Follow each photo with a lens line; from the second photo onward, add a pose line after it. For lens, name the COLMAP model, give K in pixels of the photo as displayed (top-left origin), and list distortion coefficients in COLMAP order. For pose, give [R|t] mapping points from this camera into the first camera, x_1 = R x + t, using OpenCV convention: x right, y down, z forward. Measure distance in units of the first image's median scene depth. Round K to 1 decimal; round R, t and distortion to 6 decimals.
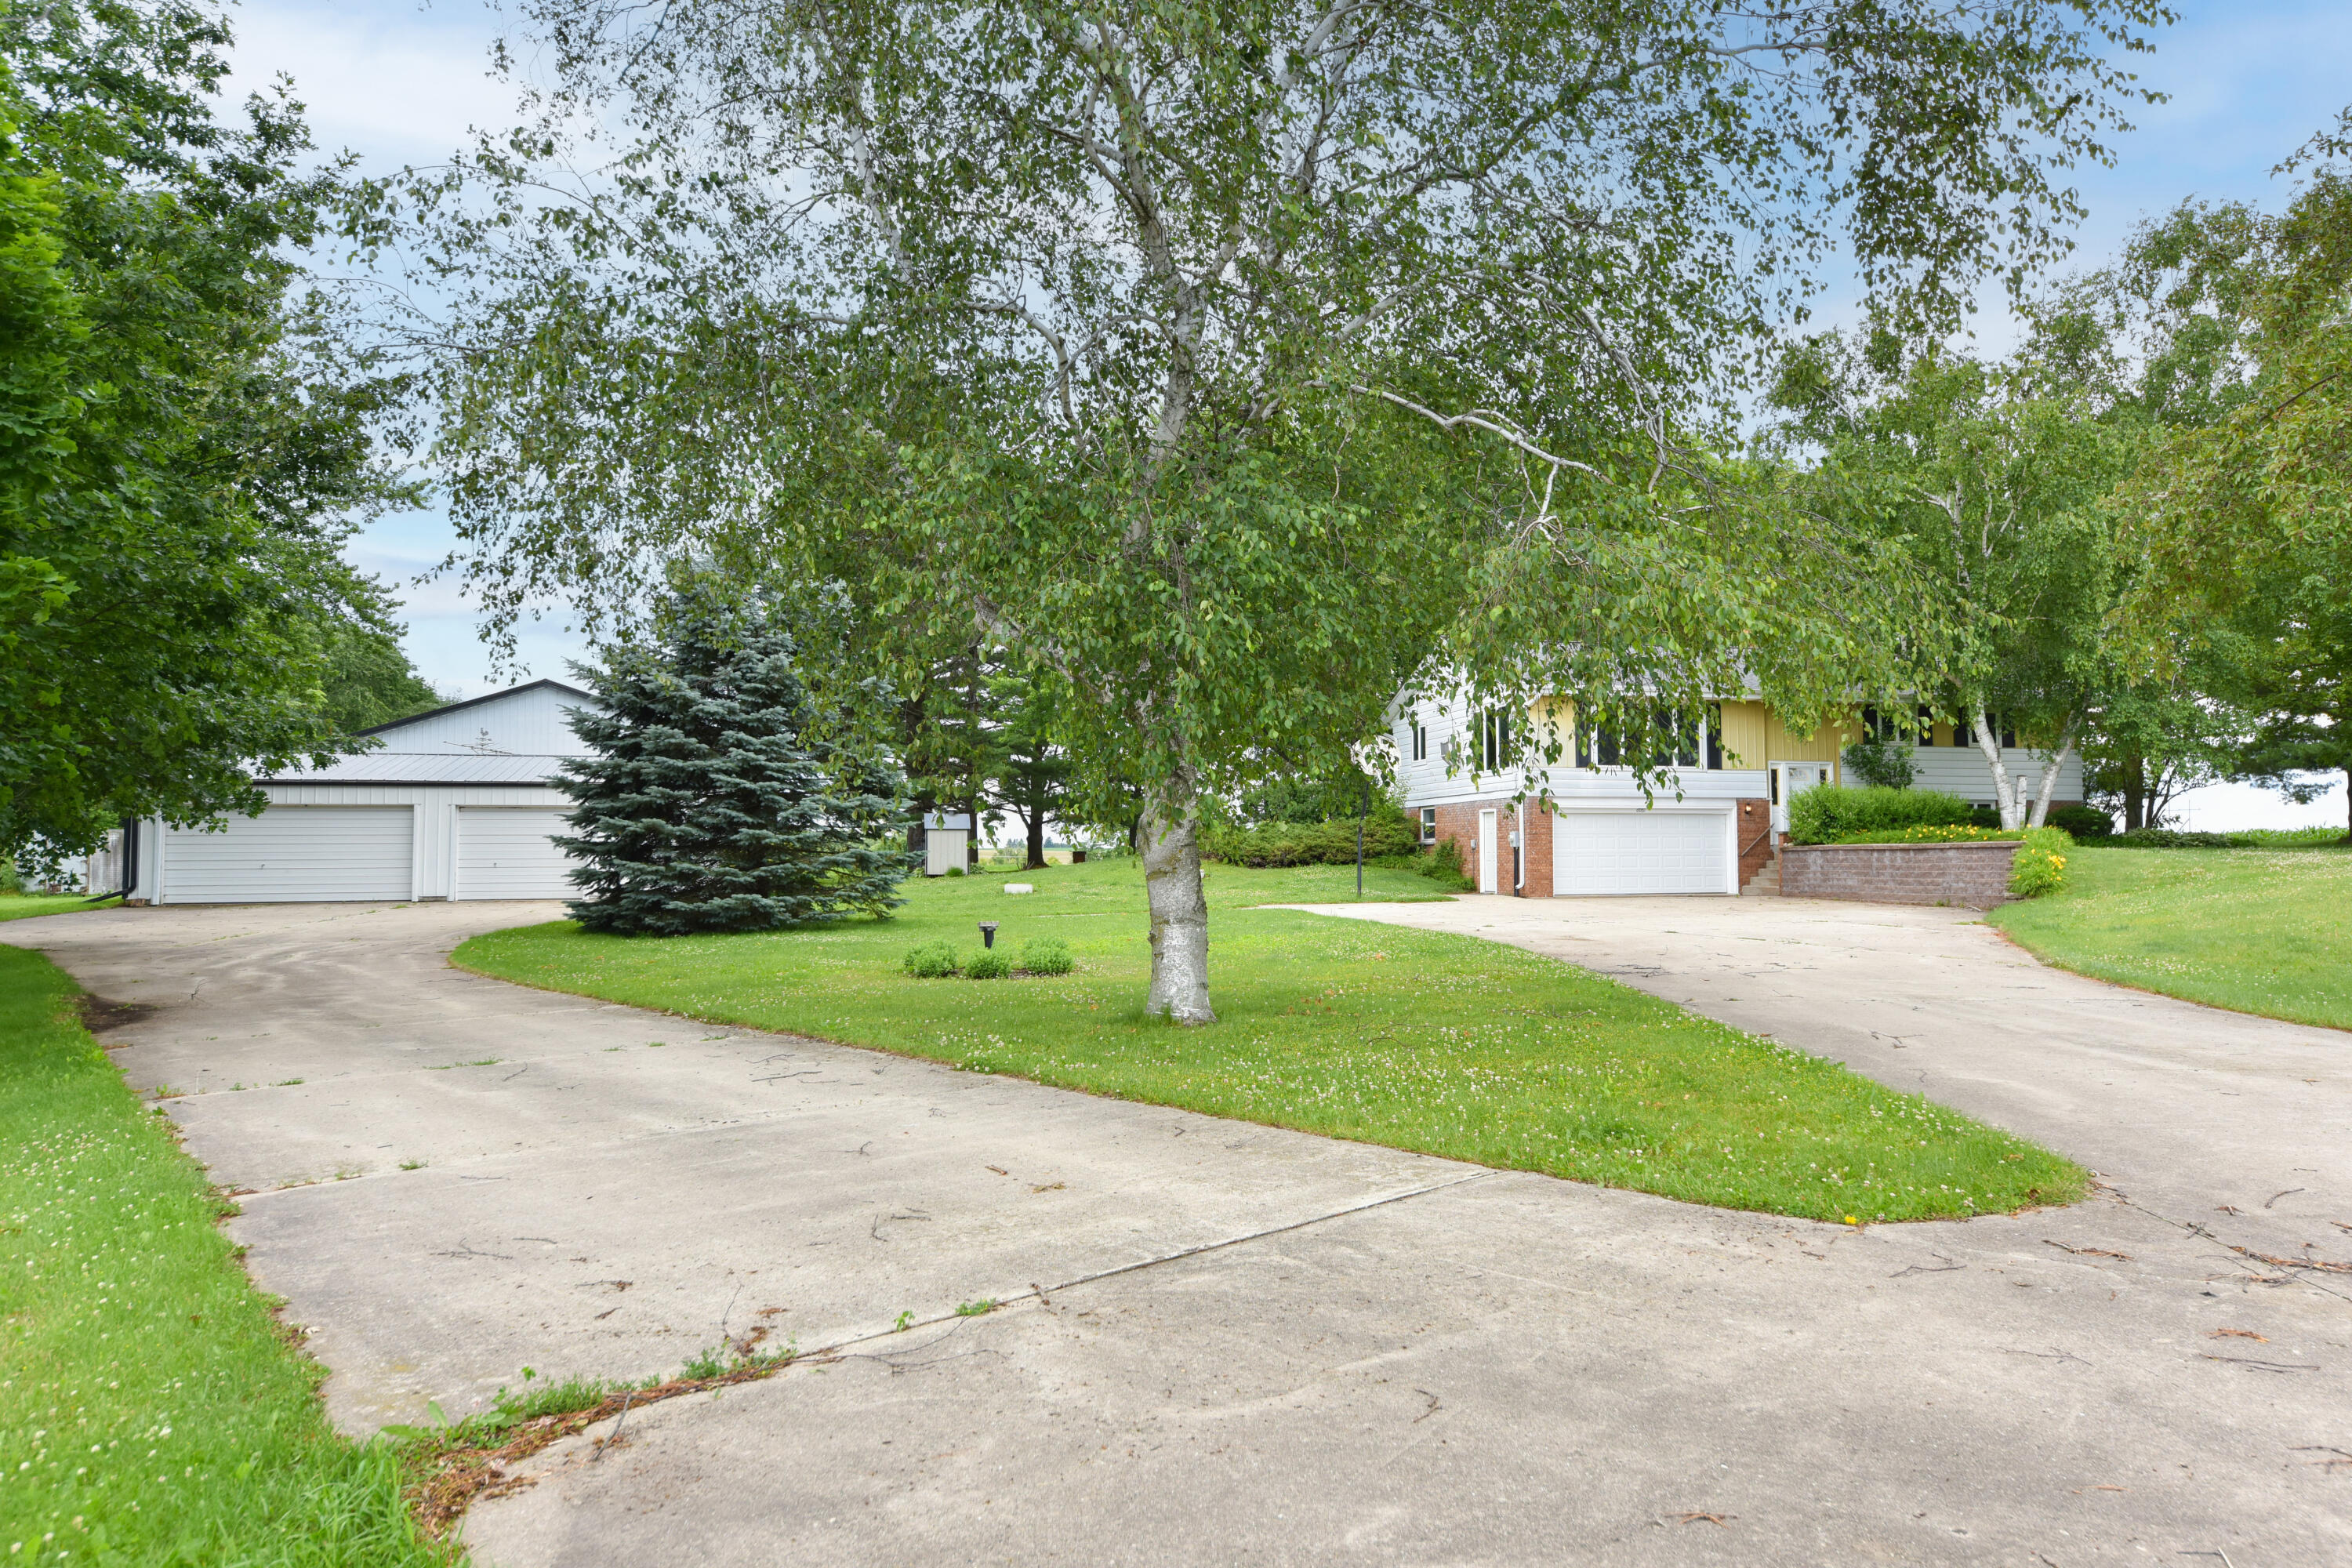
lens RADIAL K [[1491.4, 0, 1176.0], [0, 1491.4, 784.0], [0, 0, 1]] dist [0.032336, 0.000399]
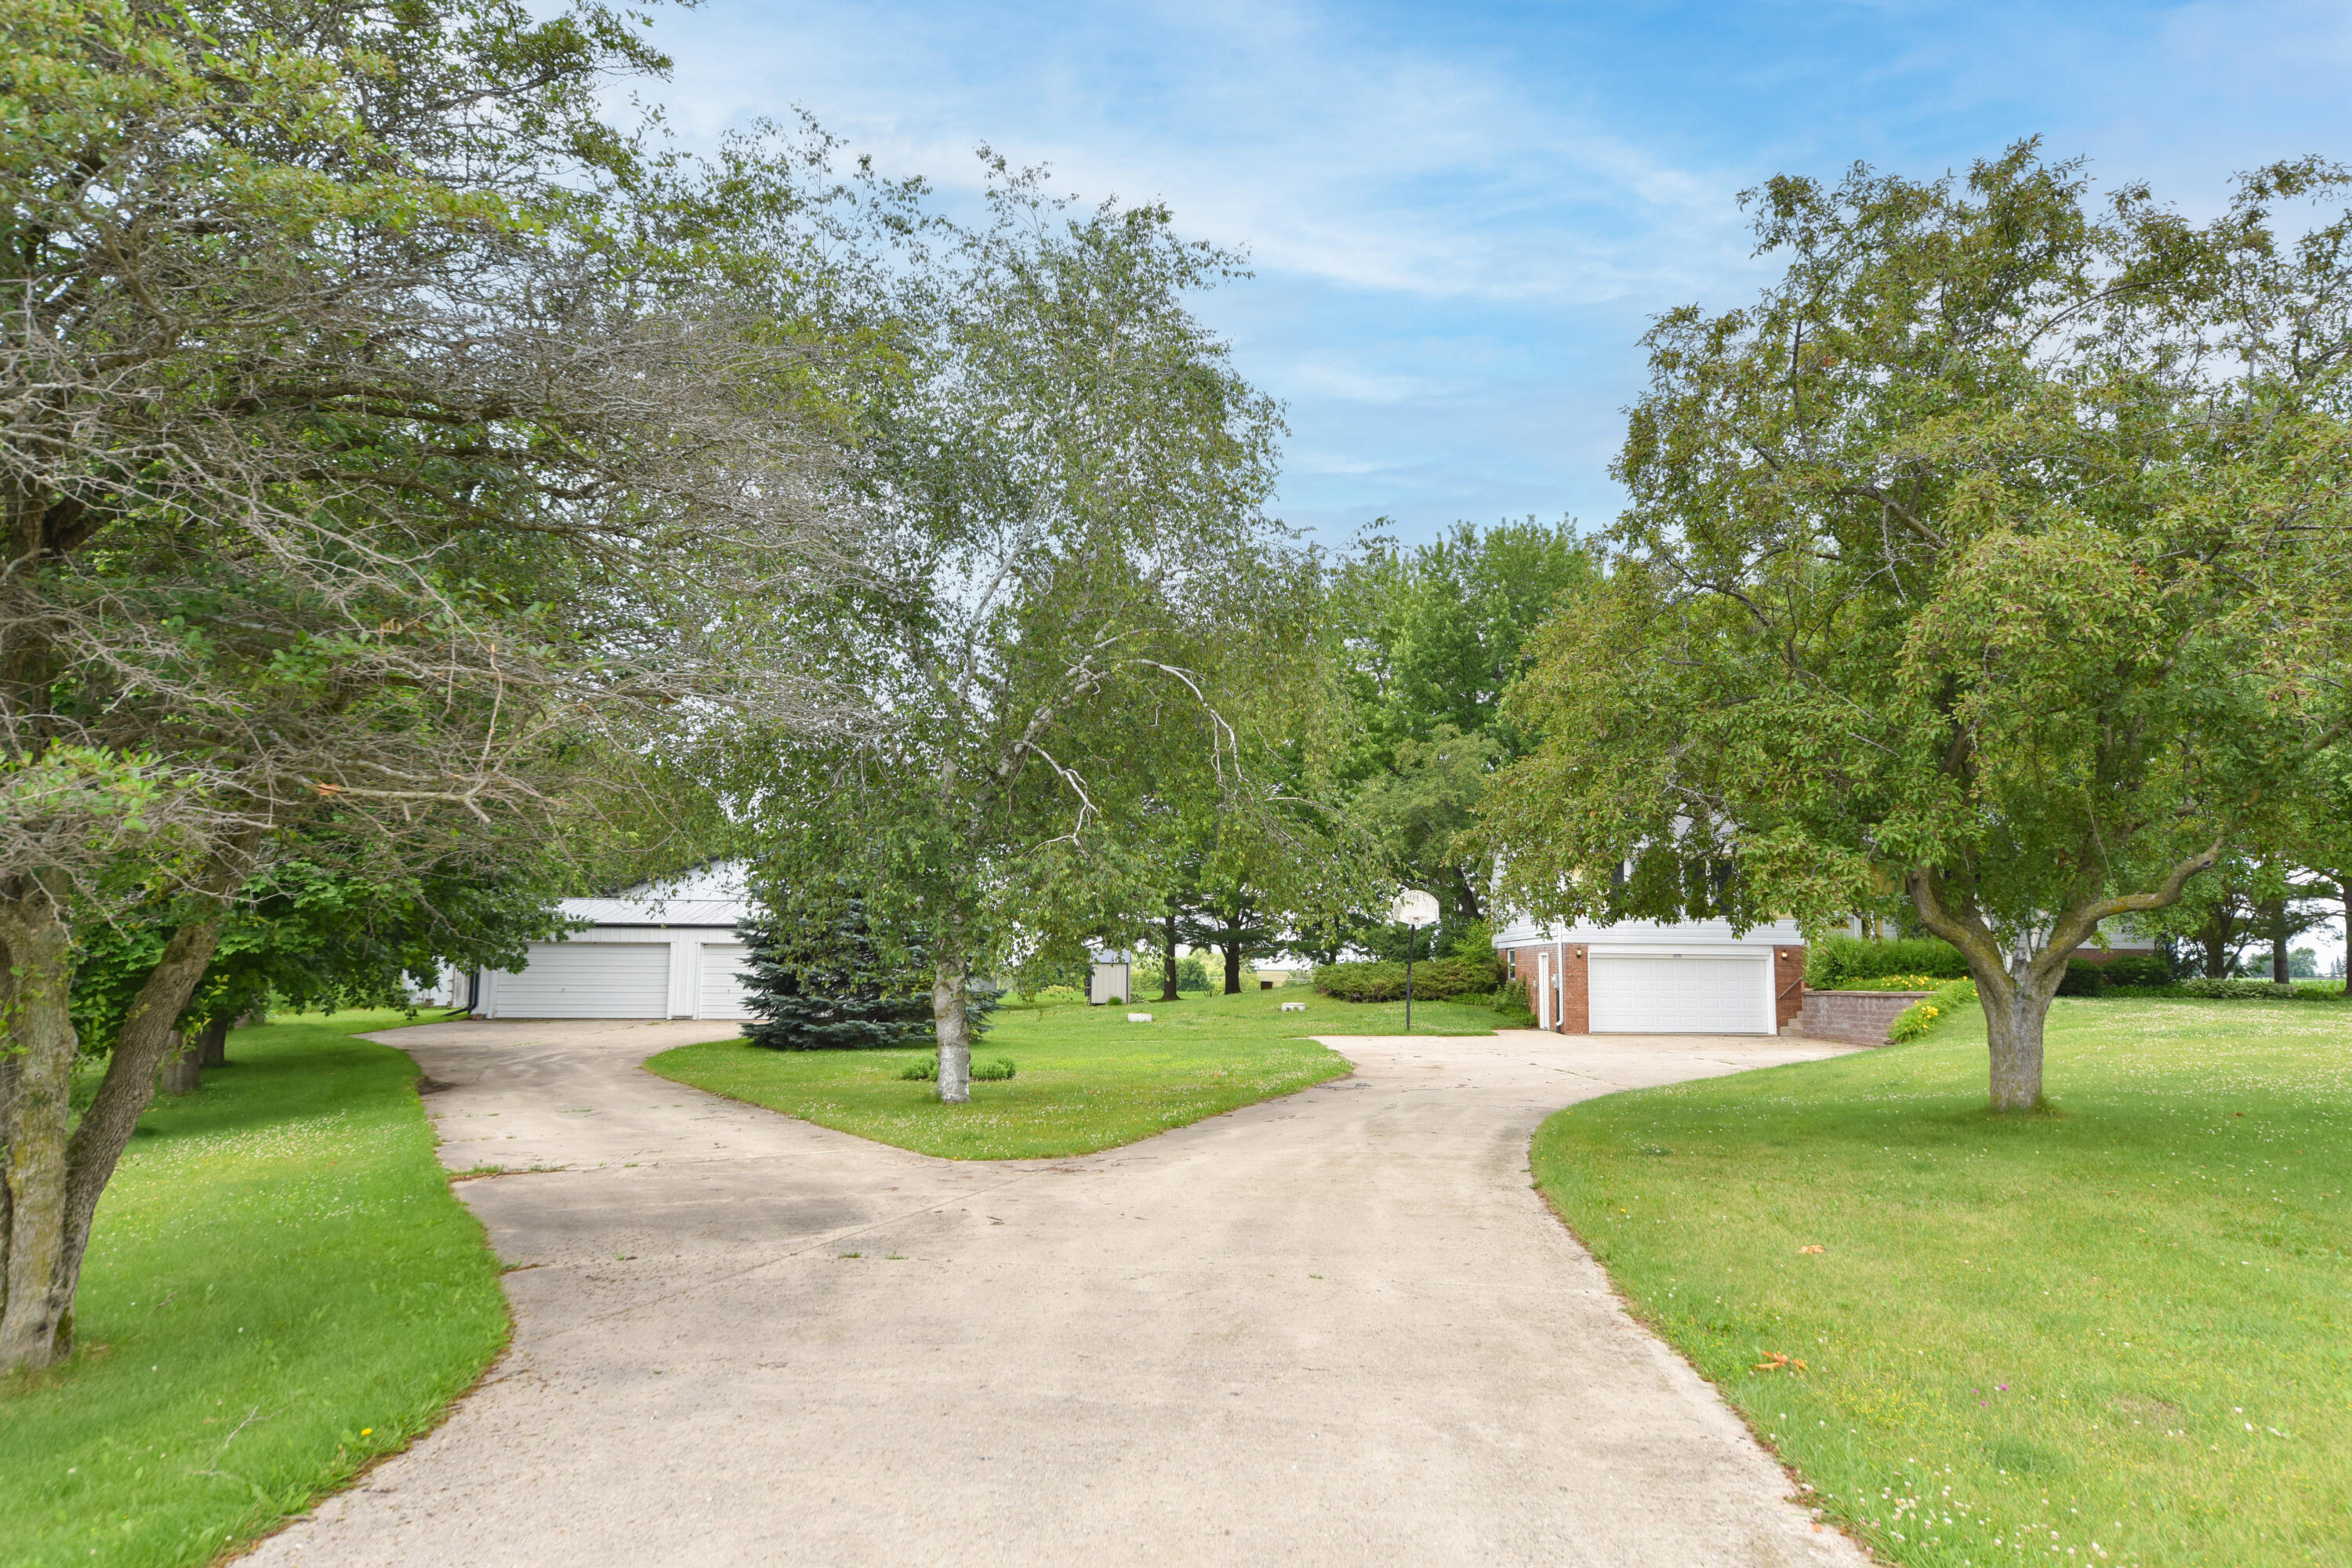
lens RADIAL K [[1622.8, 0, 1176.0], [0, 1622.8, 784.0], [0, 0, 1]] dist [0.021935, -0.000009]
pose [[0.977271, -0.013560, -0.211558, 0.209039], [-0.001269, 0.997560, -0.069801, -0.025314], [0.211988, 0.068482, 0.974870, -0.261772]]
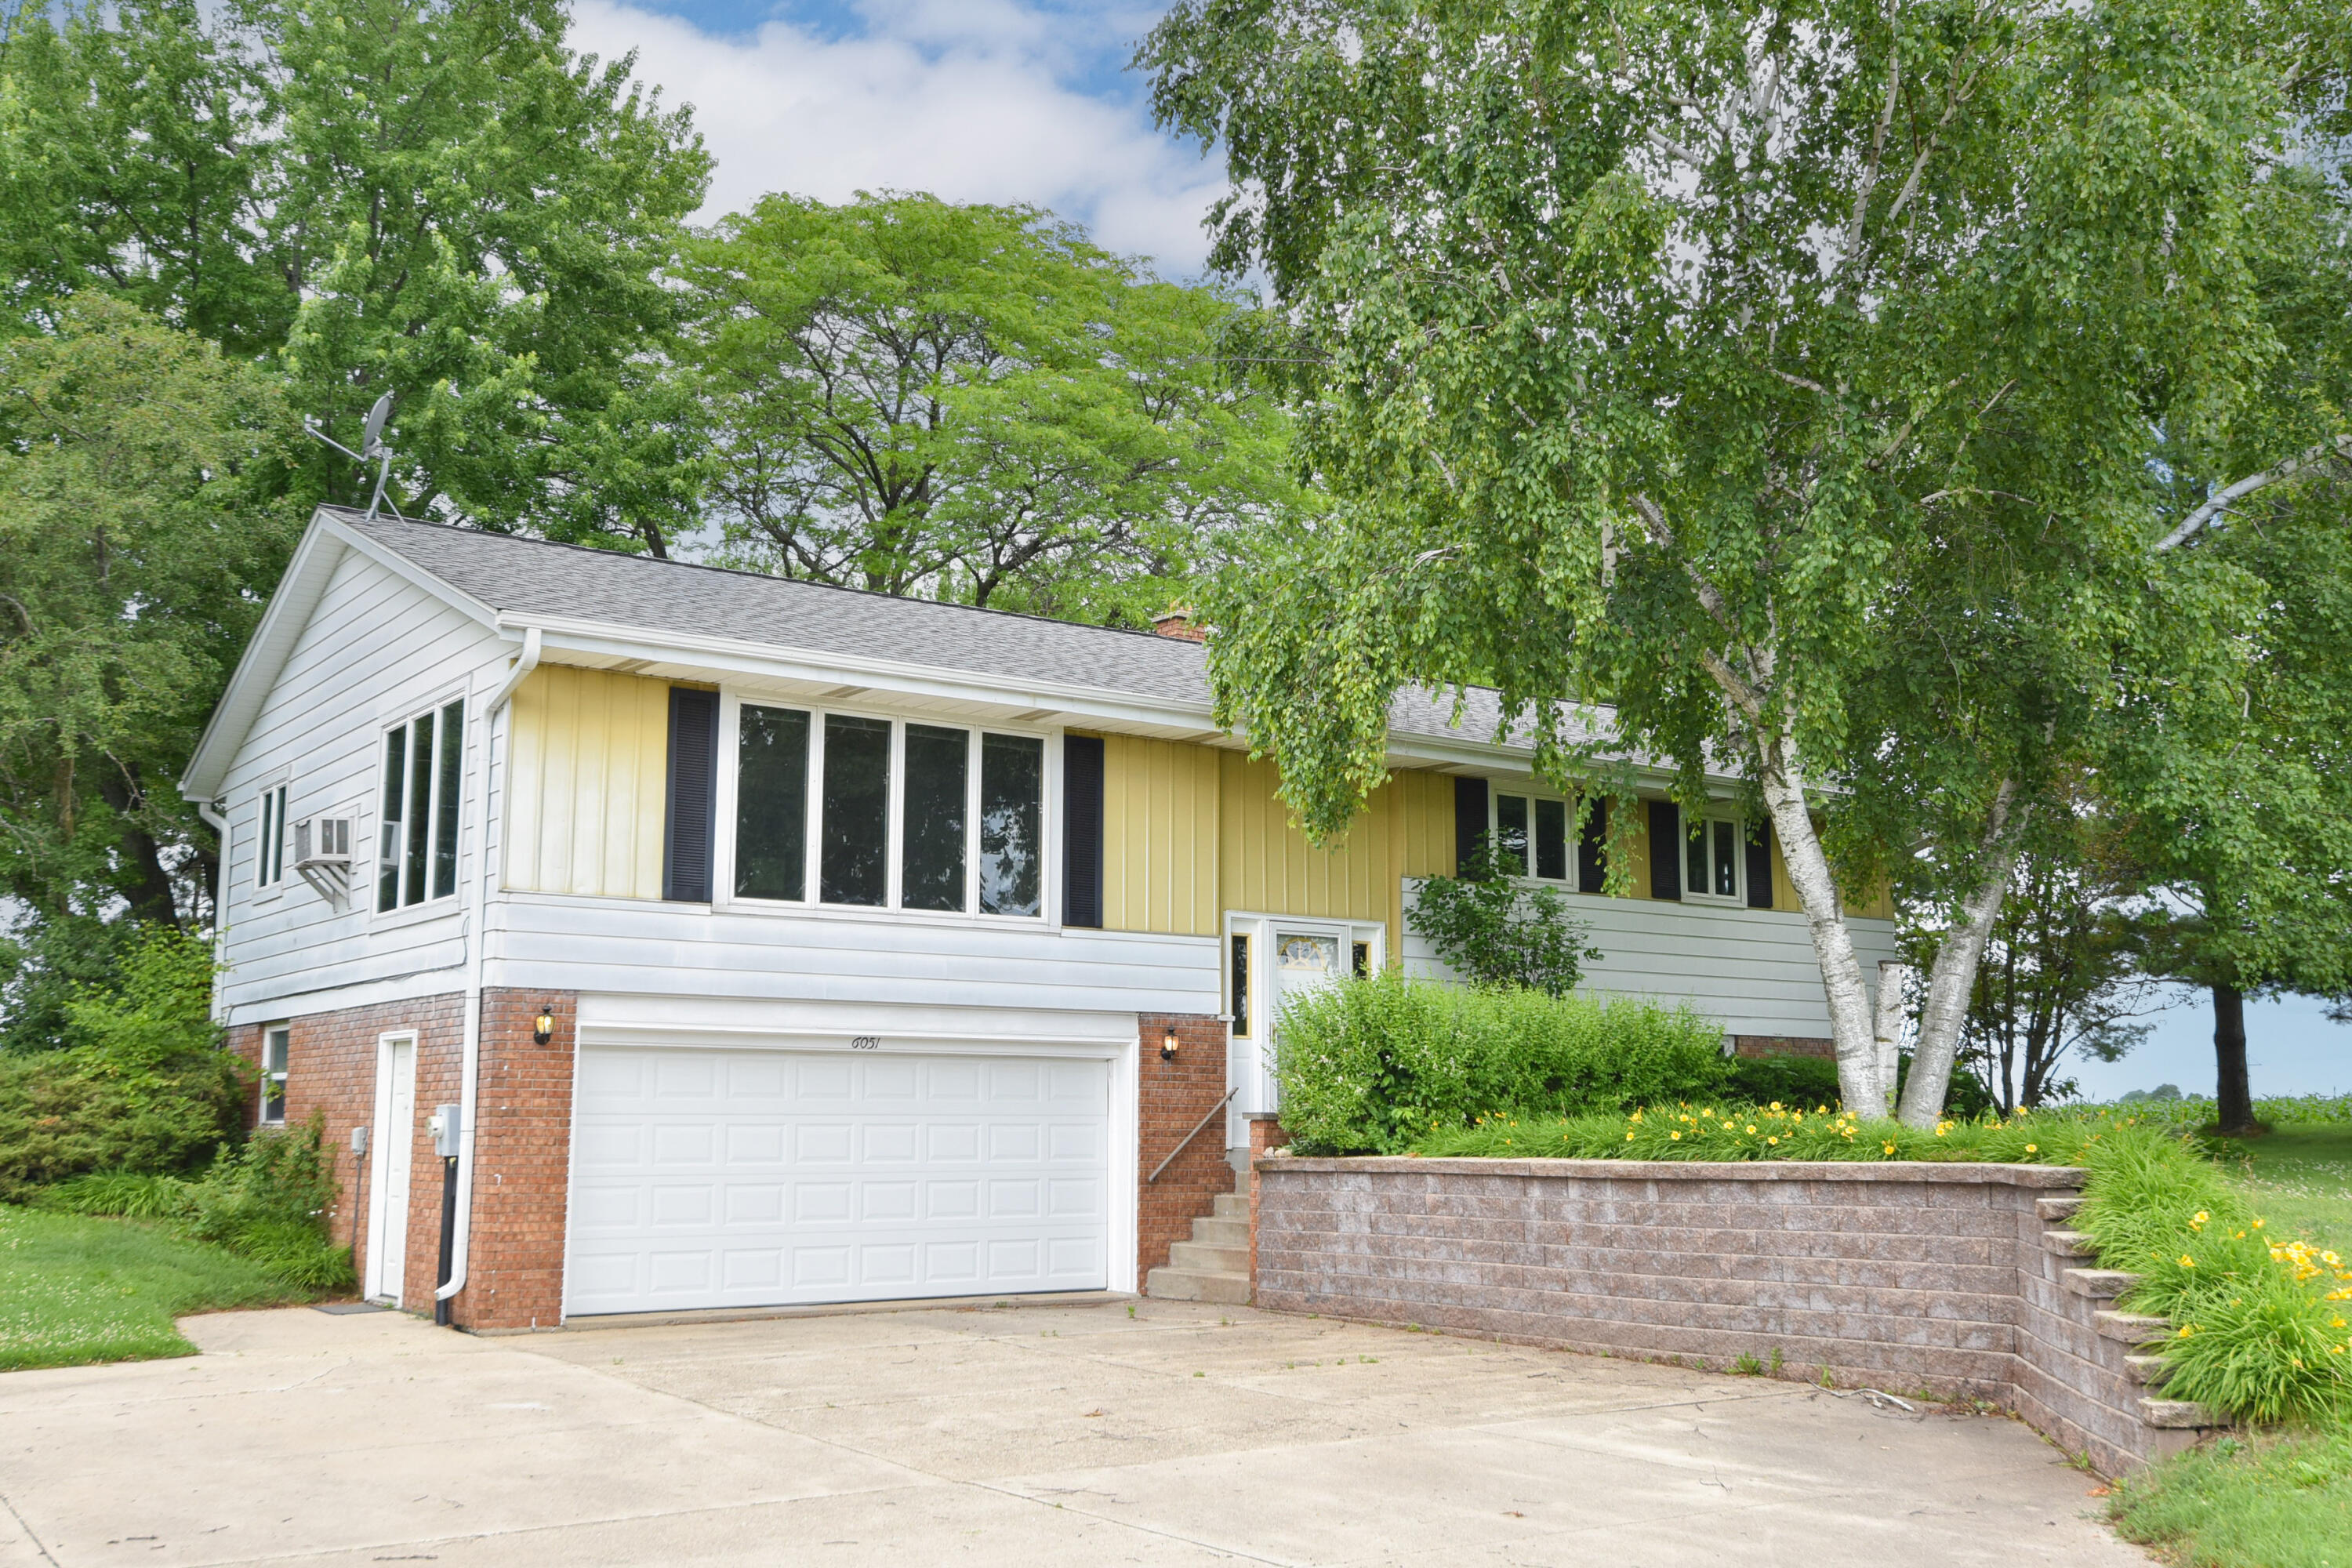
lens RADIAL K [[2251.1, 0, 1176.0], [0, 2251.1, 784.0], [0, 0, 1]] dist [0.004067, -0.000841]
pose [[0.931804, 0.060771, 0.357838, 0.197822], [-0.024358, 0.994131, -0.105405, 0.011786], [-0.362143, 0.089501, 0.927816, 0.523398]]
